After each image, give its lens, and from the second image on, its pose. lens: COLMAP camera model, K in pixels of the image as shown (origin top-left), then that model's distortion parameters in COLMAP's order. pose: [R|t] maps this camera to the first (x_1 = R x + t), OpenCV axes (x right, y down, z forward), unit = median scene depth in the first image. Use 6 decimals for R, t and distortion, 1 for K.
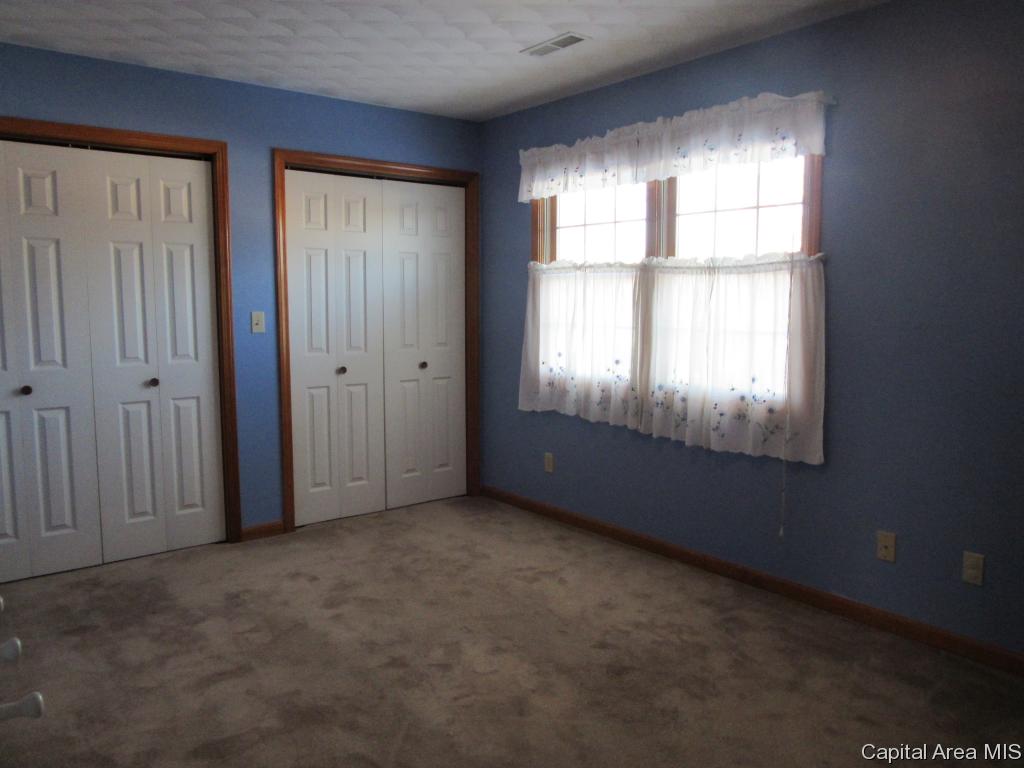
lens RADIAL K [[766.3, 0, 512.0], [0, 766.3, 384.0], [0, 0, 1]] dist [-0.028187, 0.001661]
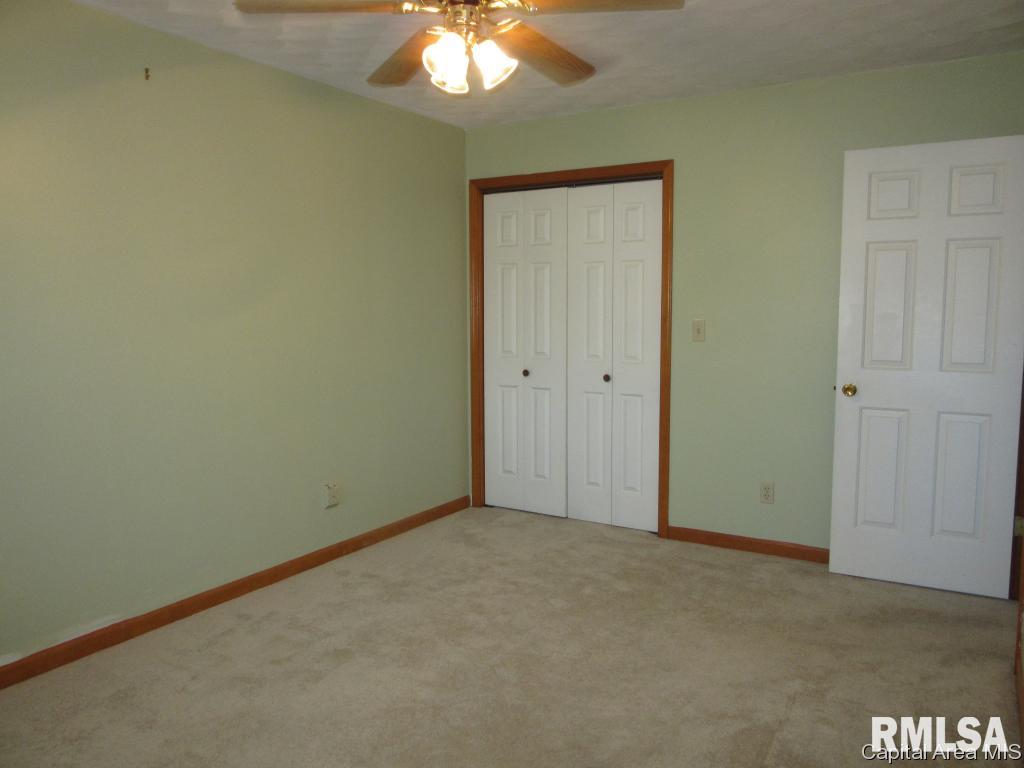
lens RADIAL K [[766.3, 0, 512.0], [0, 766.3, 384.0], [0, 0, 1]] dist [-0.028187, 0.001661]
pose [[0.352744, 0.091790, -0.931207, 0.691829], [-0.088464, 0.993991, 0.064469, -0.064638], [0.931529, 0.059637, 0.358744, 0.520146]]
